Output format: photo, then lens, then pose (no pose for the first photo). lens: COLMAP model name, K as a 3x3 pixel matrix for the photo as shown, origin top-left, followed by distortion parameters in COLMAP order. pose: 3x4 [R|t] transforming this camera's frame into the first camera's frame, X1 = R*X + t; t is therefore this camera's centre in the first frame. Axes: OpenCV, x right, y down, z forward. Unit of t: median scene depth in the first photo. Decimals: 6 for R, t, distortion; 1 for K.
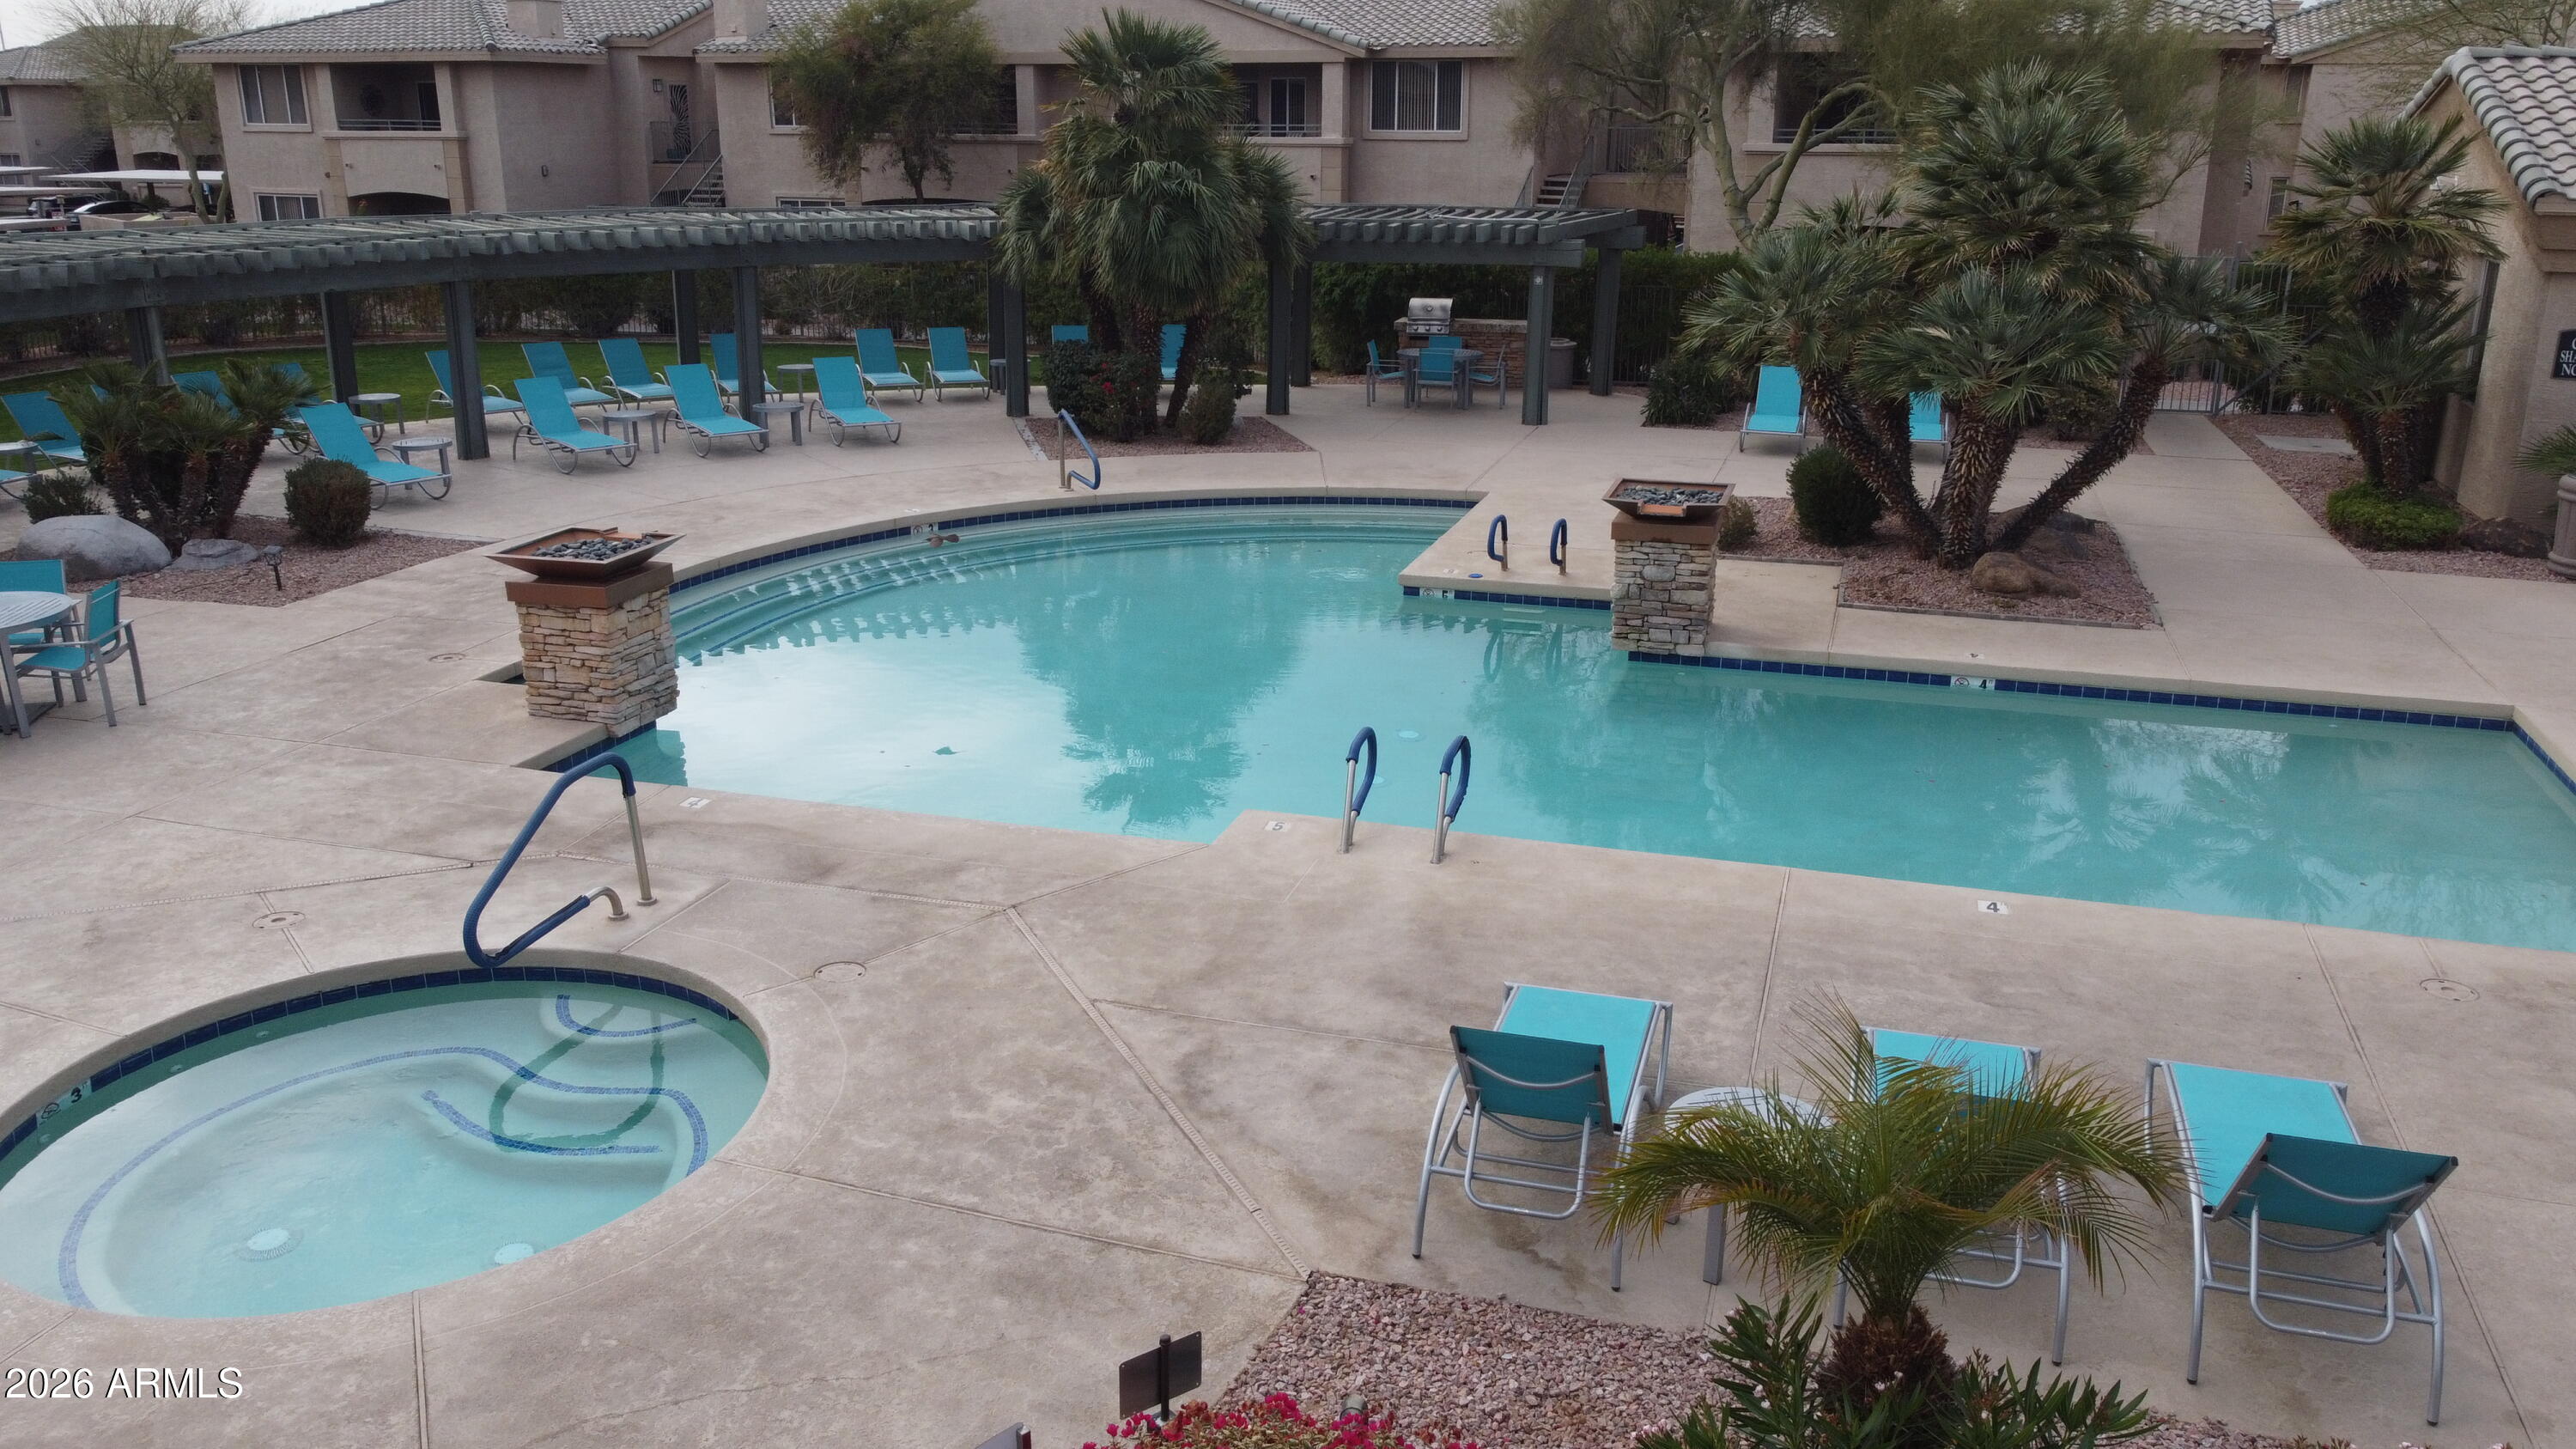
lens RADIAL K [[1958.6, 0, 1288.0], [0, 1958.6, 724.5], [0, 0, 1]] dist [-0.002907, -0.002472]
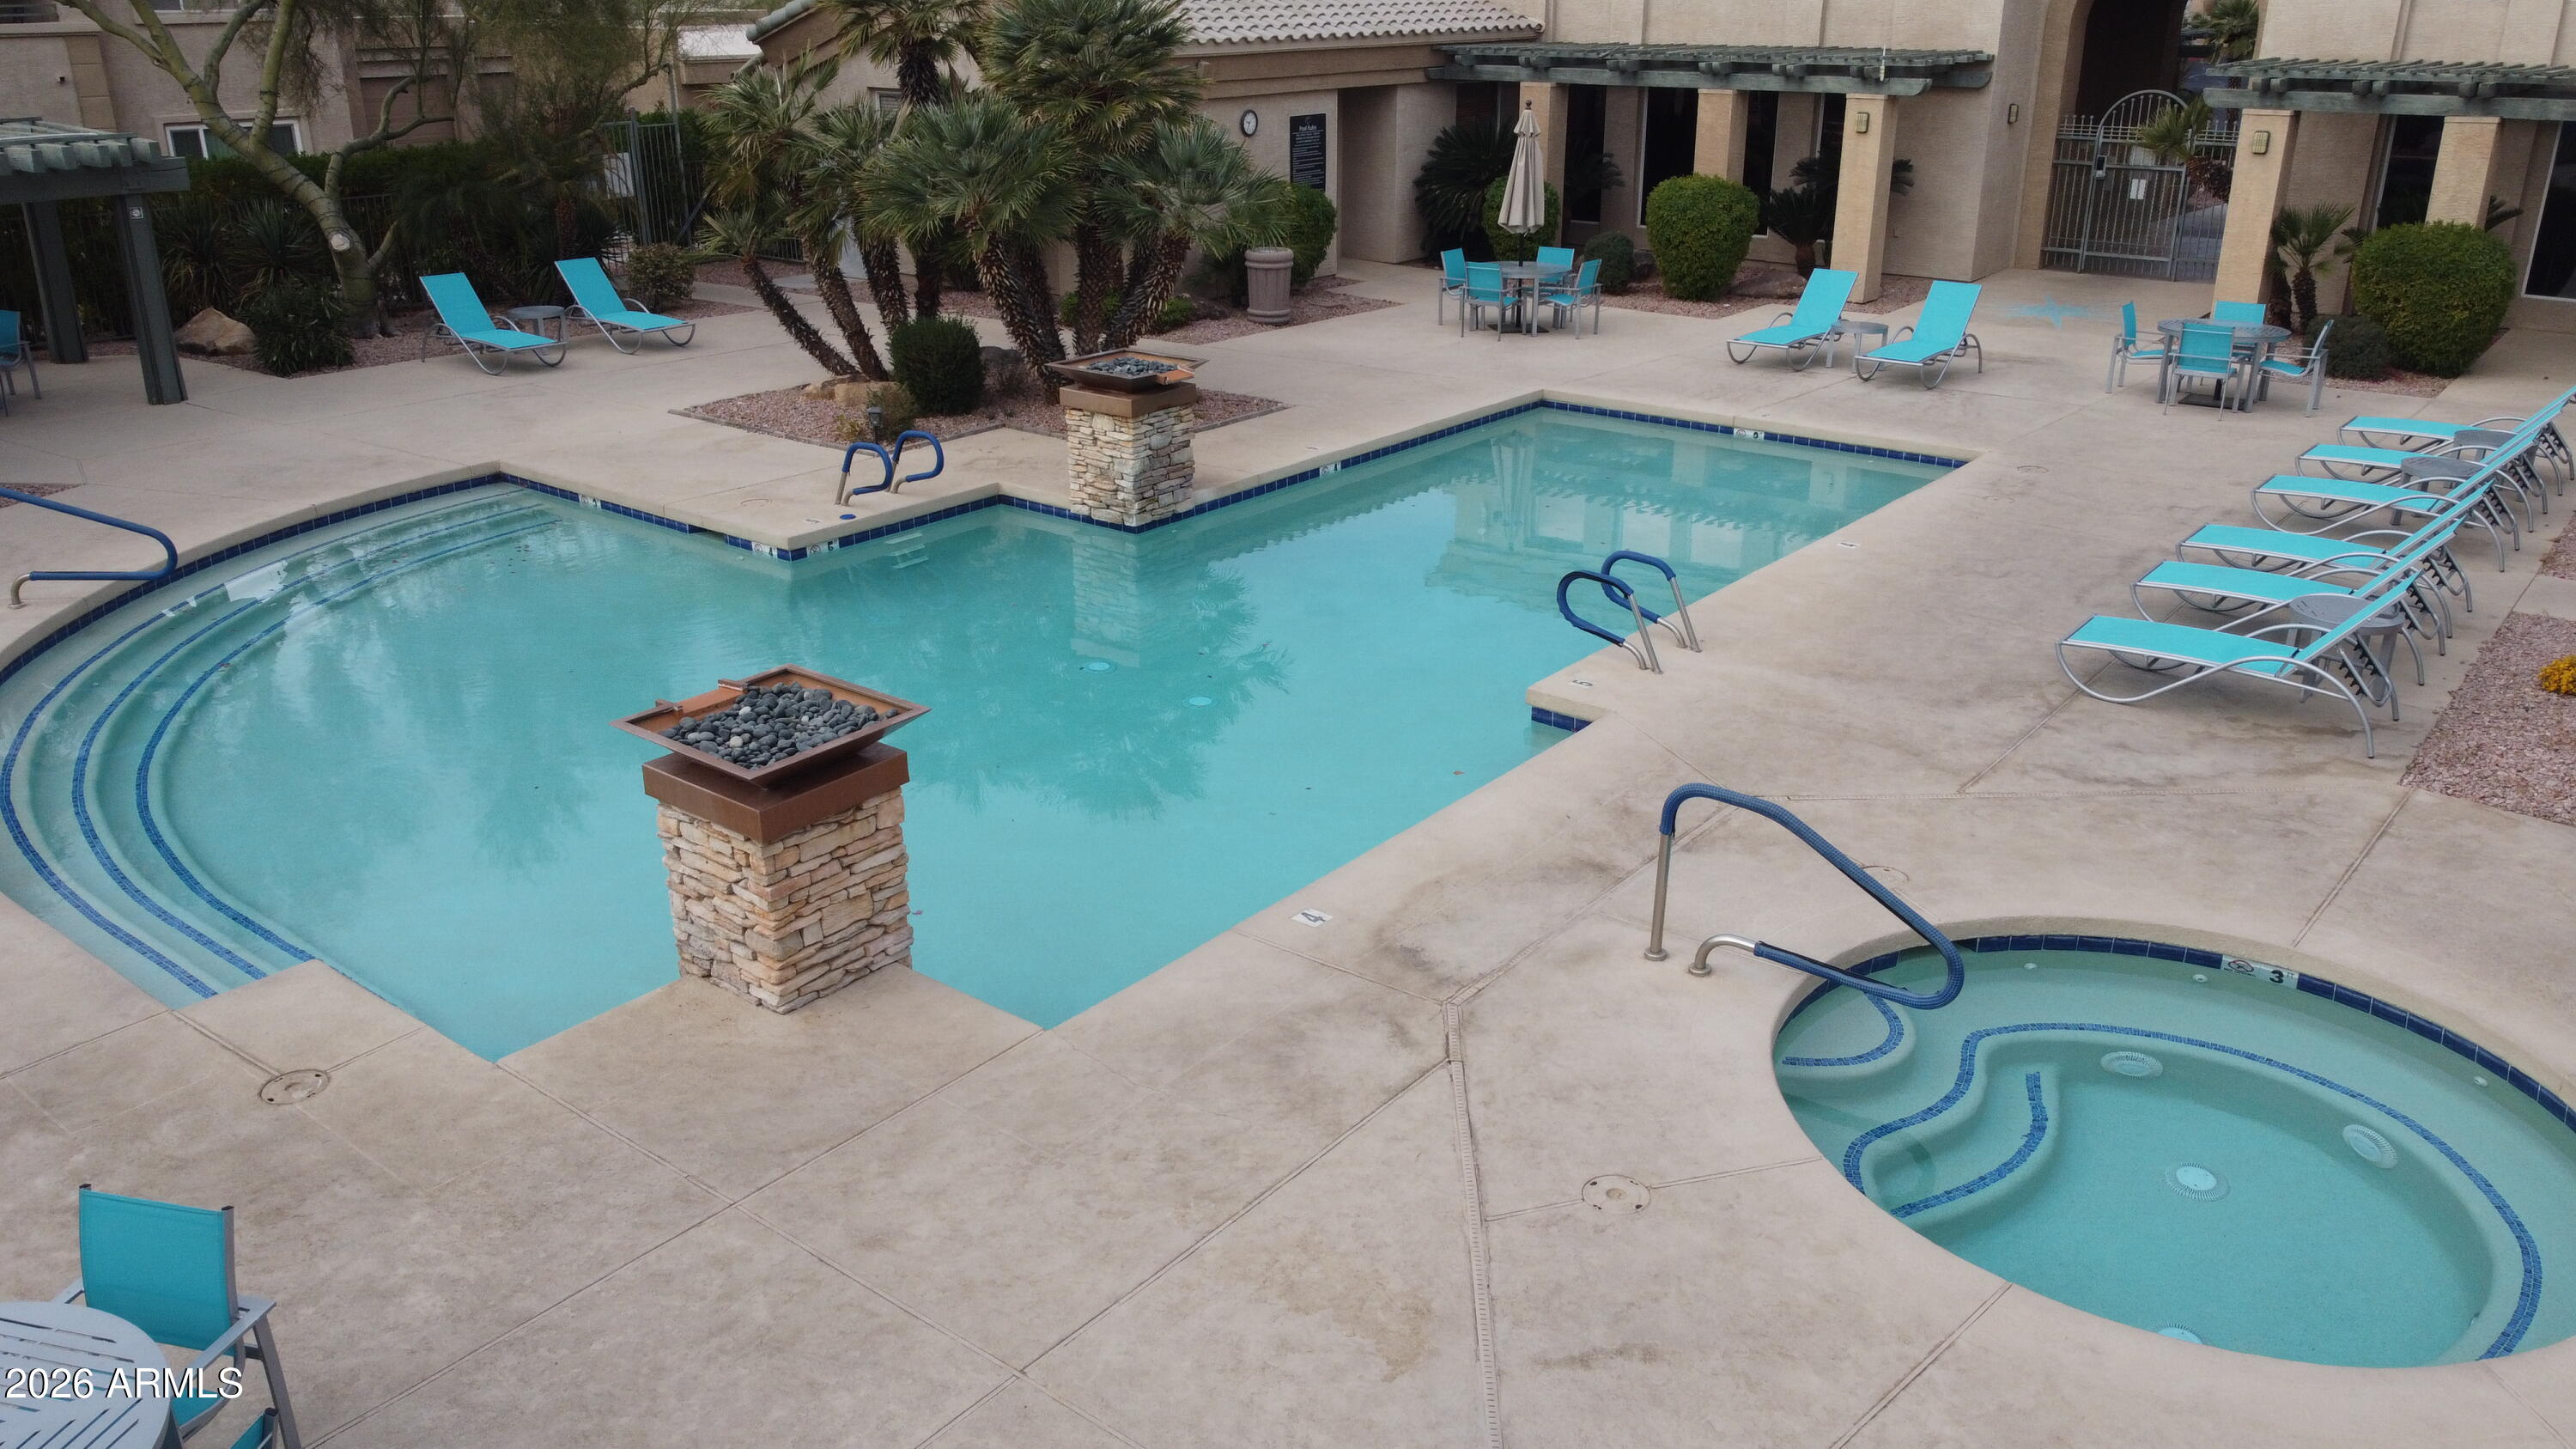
lens RADIAL K [[1877.1, 0, 1288.0], [0, 1877.1, 724.5], [0, 0, 1]] dist [0.004033, 0.004680]
pose [[0.370454, -0.346340, 0.861866, -0.916485], [0.278053, 0.926683, 0.252872, -0.222329], [-0.886257, 0.145966, 0.439594, 0.655902]]
